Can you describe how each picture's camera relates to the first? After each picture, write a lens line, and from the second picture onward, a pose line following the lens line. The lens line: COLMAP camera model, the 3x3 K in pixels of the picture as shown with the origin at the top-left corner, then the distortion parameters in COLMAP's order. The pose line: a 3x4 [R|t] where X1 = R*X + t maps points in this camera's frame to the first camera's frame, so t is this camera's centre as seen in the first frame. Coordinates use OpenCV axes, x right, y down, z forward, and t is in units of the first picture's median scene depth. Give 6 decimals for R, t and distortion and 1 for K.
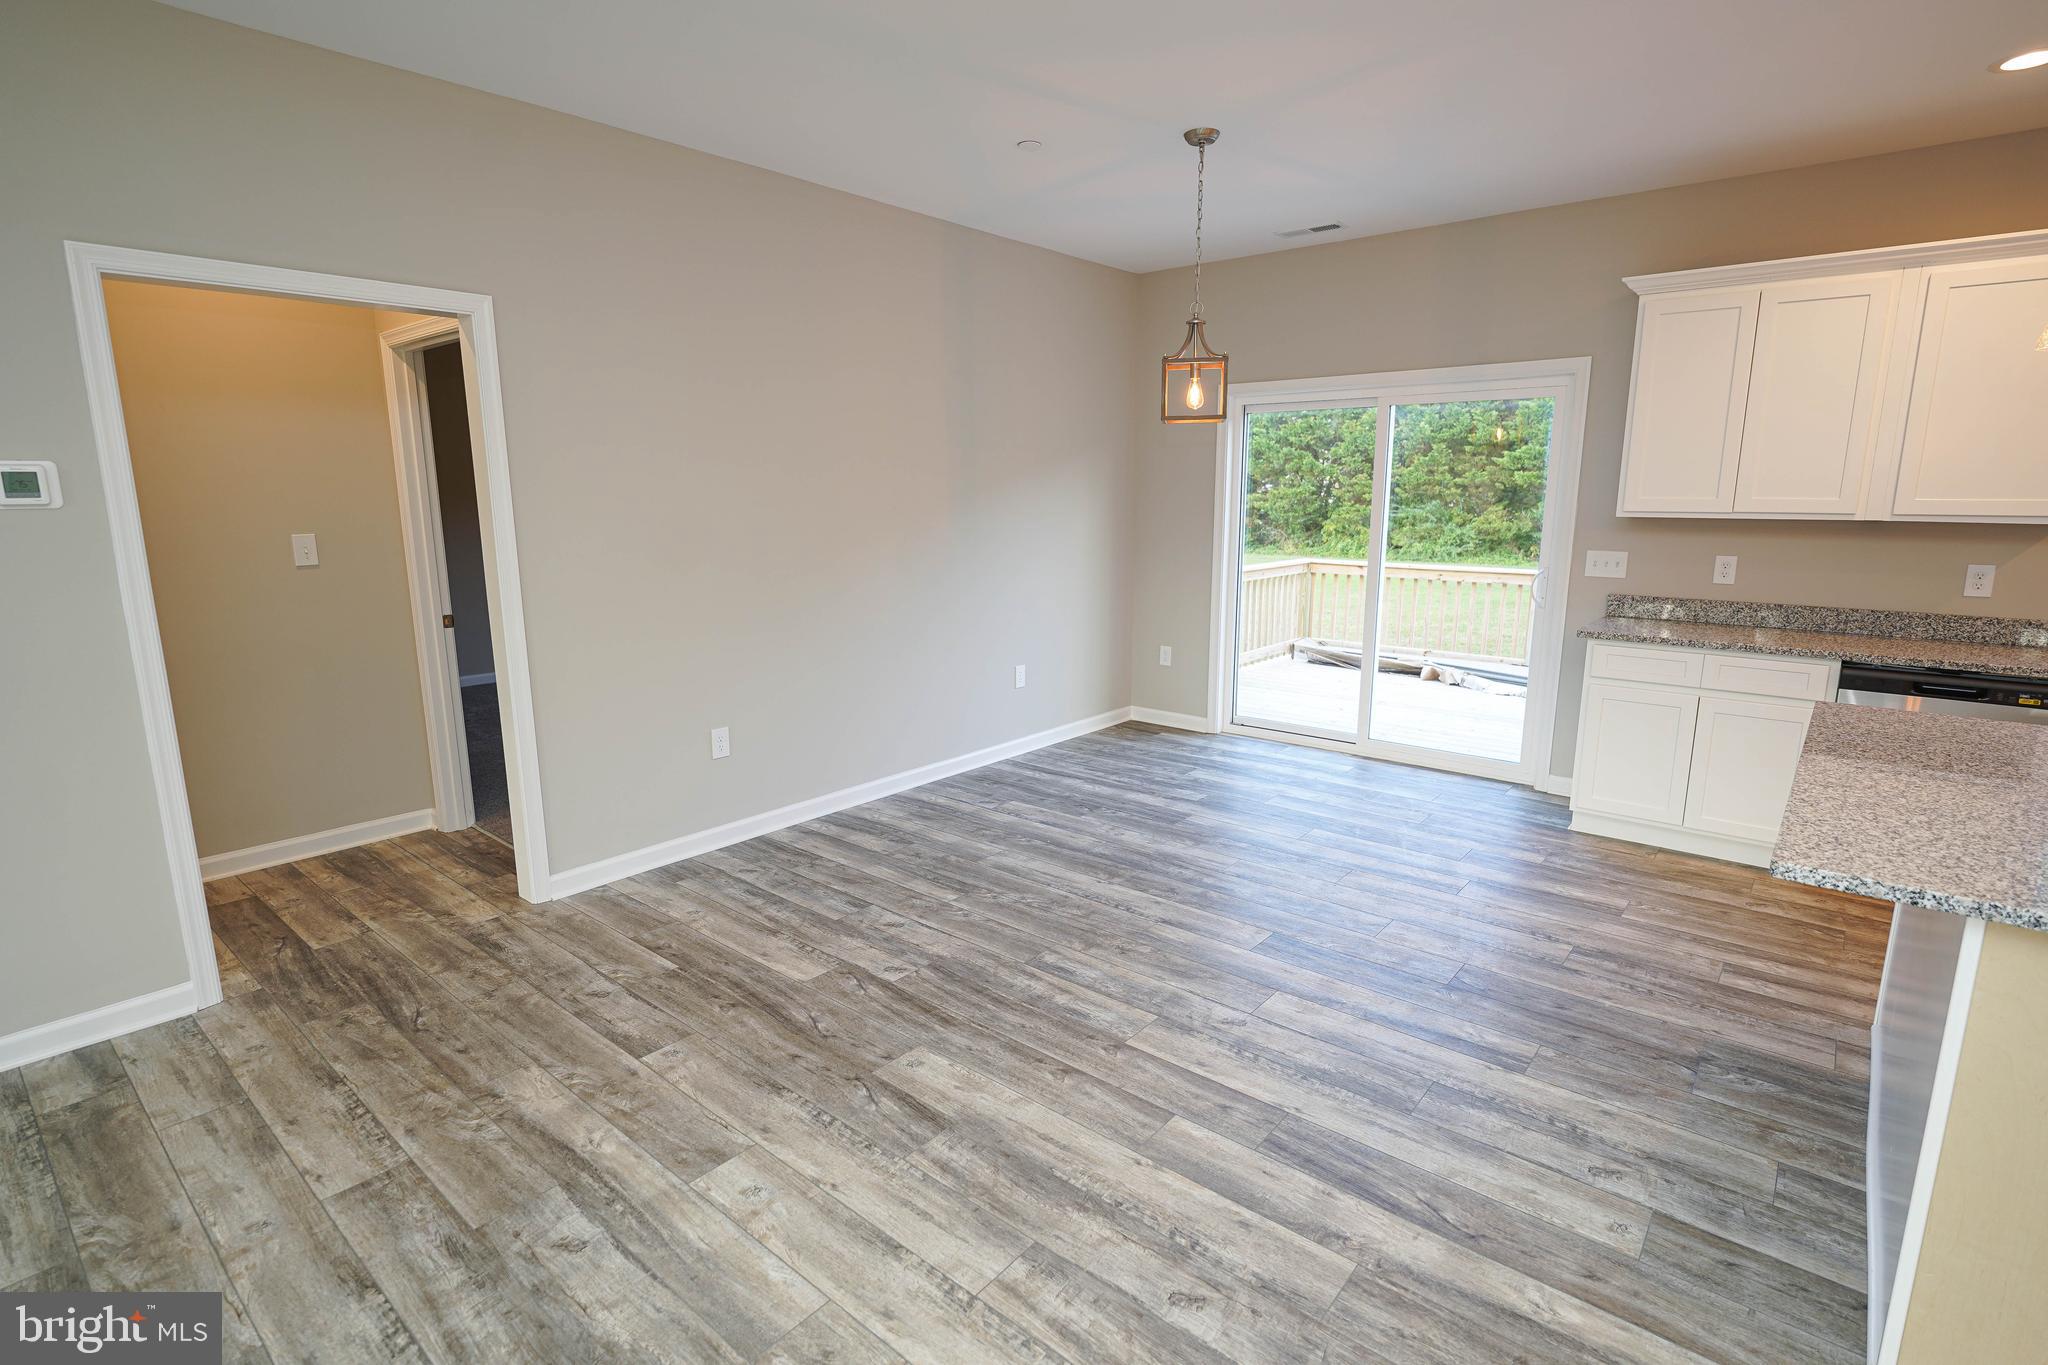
lens RADIAL K [[996.0, 0, 1015.7], [0, 996.0, 682.9], [0, 0, 1]] dist [-0.008207, -0.000638]
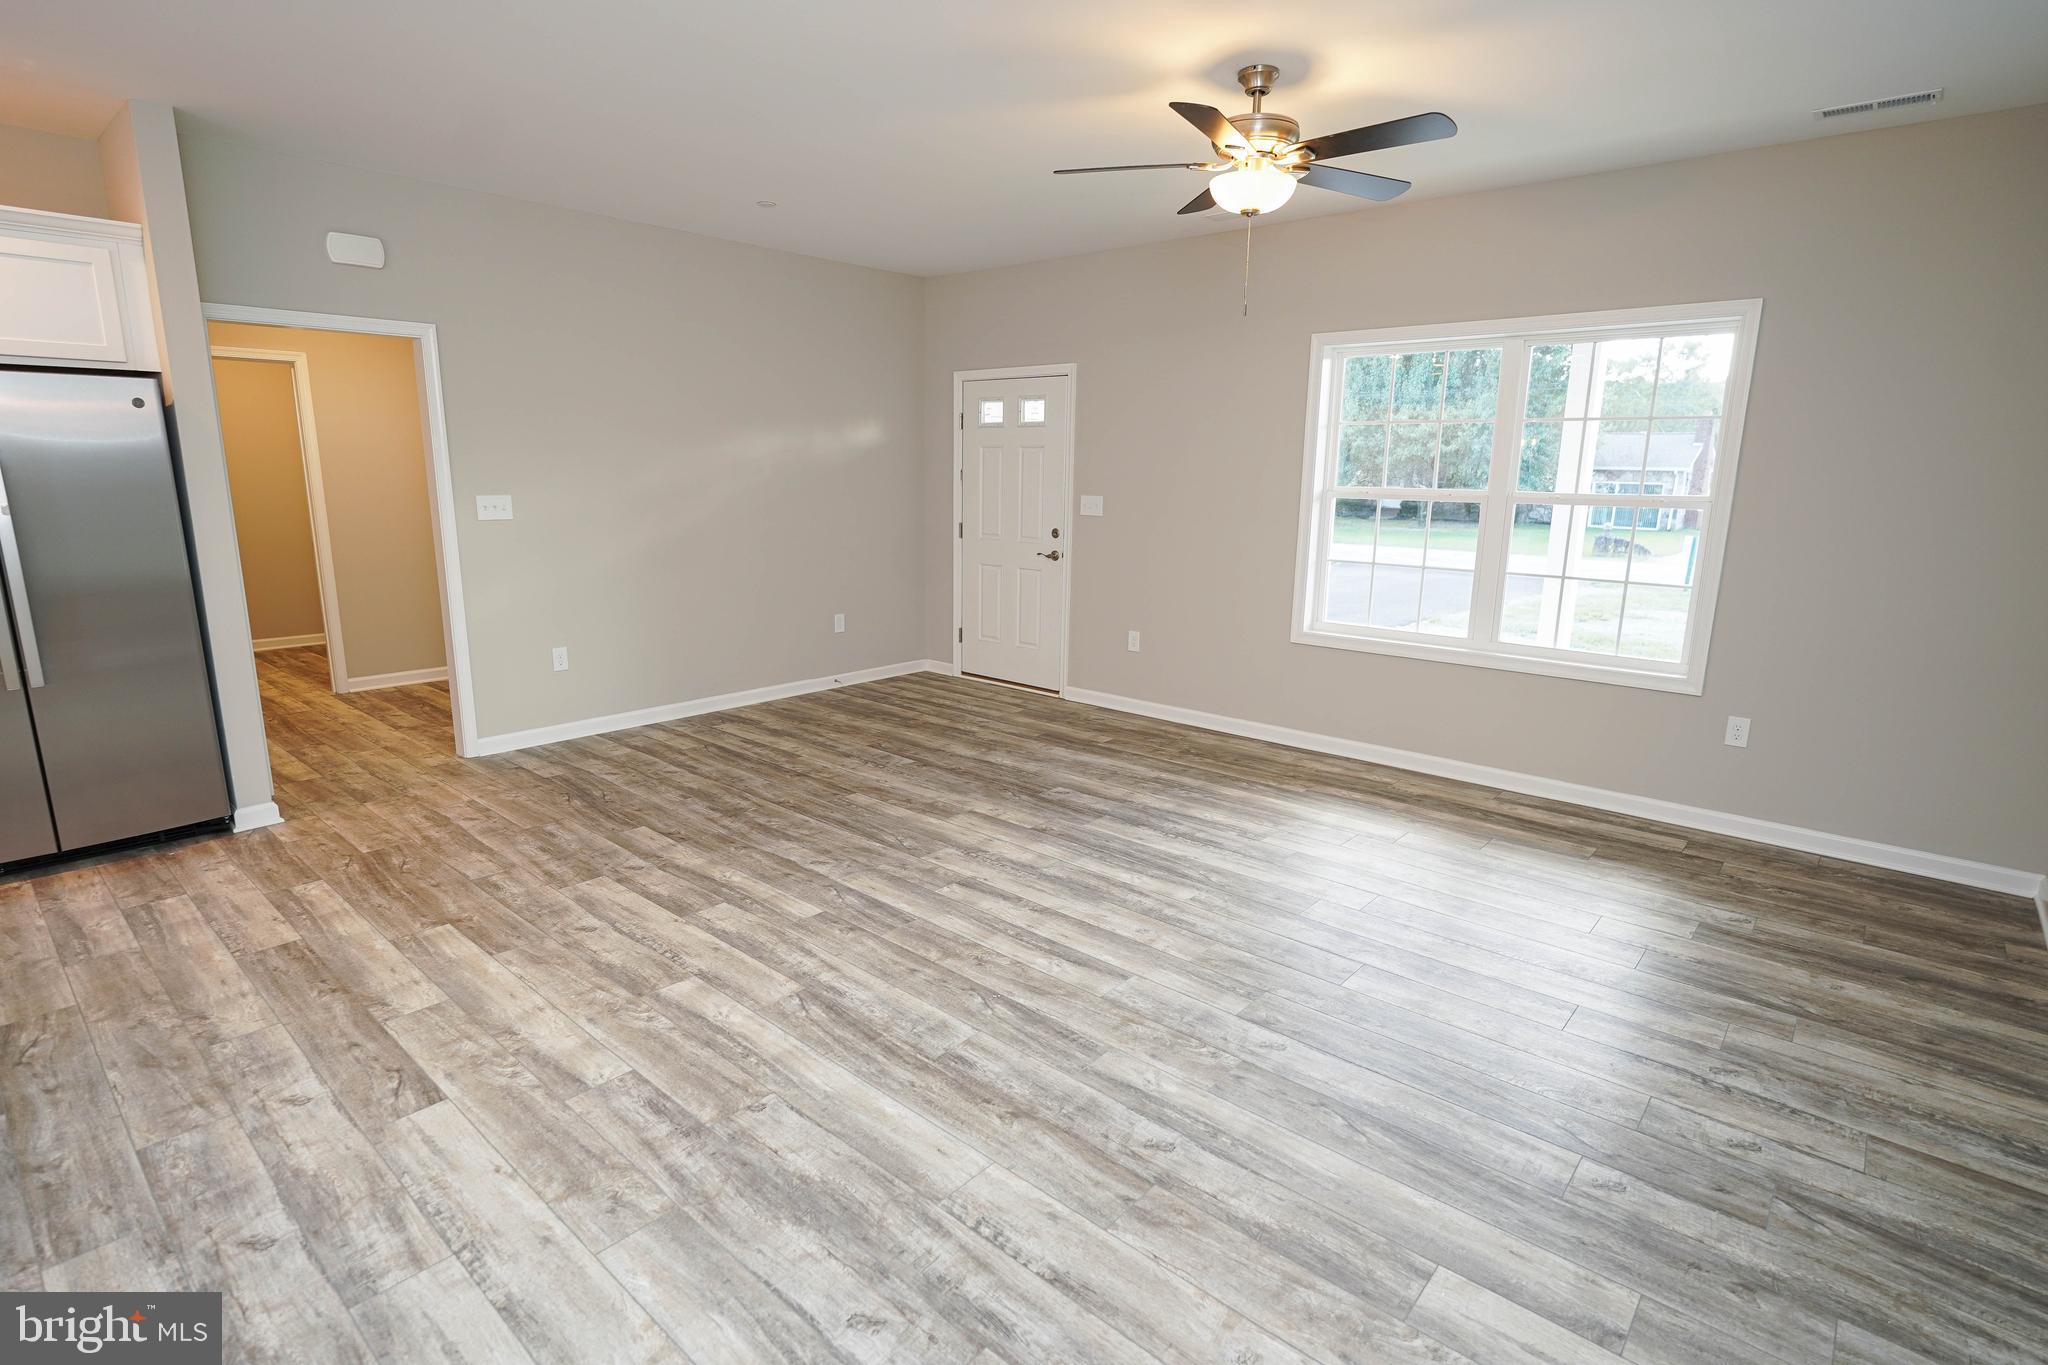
lens RADIAL K [[1009.7, 0, 1022.5], [0, 1009.7, 688.3], [0, 0, 1]] dist [-0.007800, -0.000463]
pose [[-0.999737, -0.015984, 0.016452, -0.320775], [-0.008059, 0.916281, 0.400456, -0.171138], [-0.021475, 0.400218, -0.916168, 0.859503]]
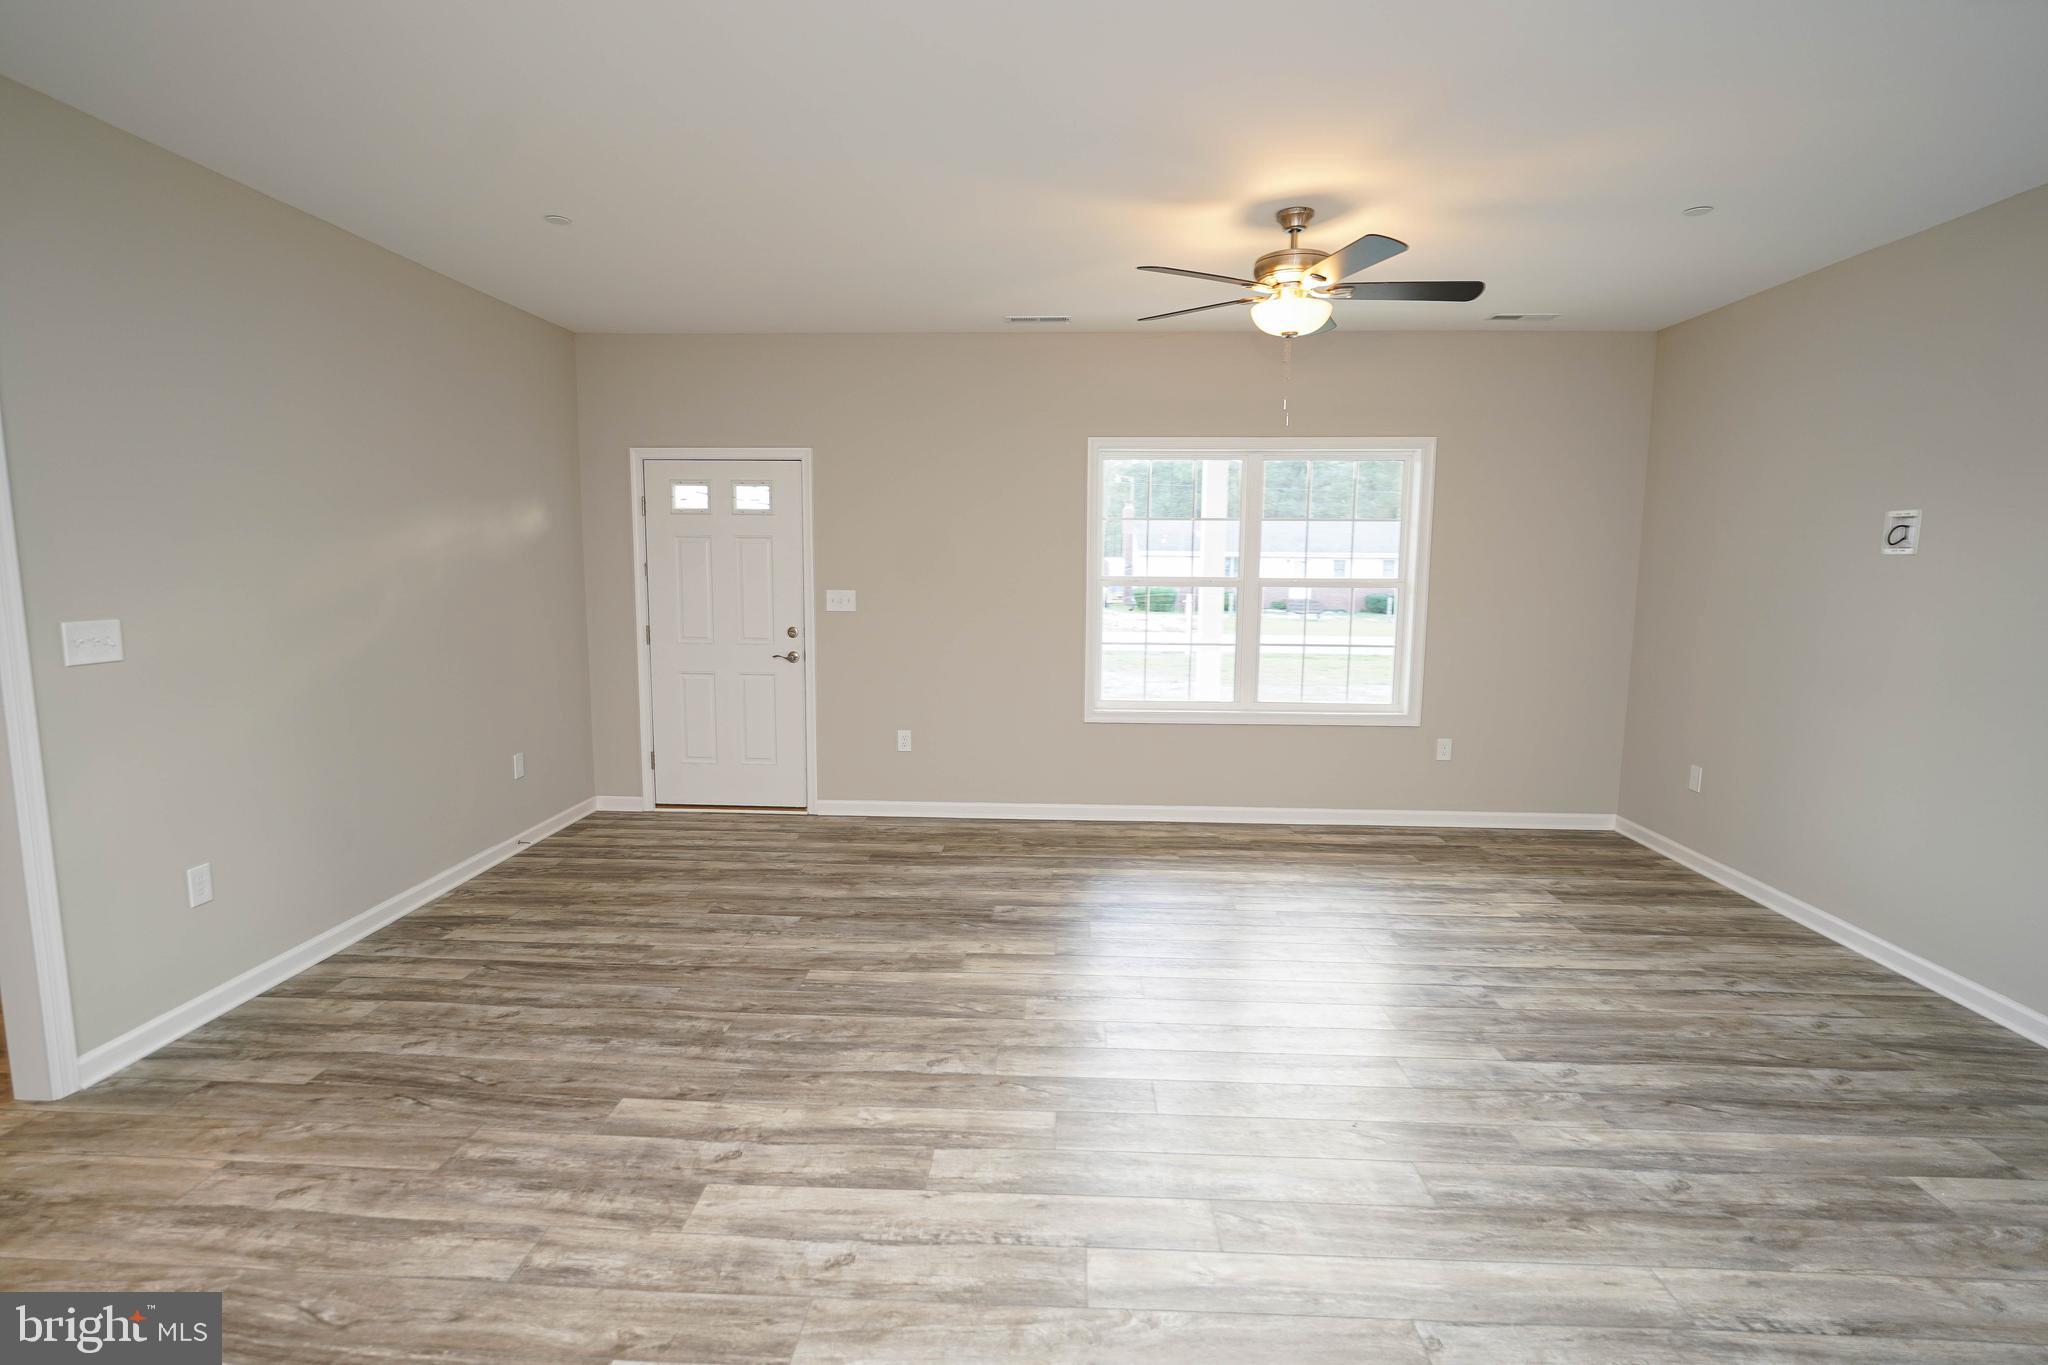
lens RADIAL K [[996.0, 0, 1015.7], [0, 996.0, 682.9], [0, 0, 1]] dist [-0.008207, -0.000638]
pose [[-0.791844, 0.072725, -0.606378, 0.321016], [-0.123996, 0.953061, 0.276225, -0.112687], [0.598004, 0.293916, -0.745657, 0.532748]]
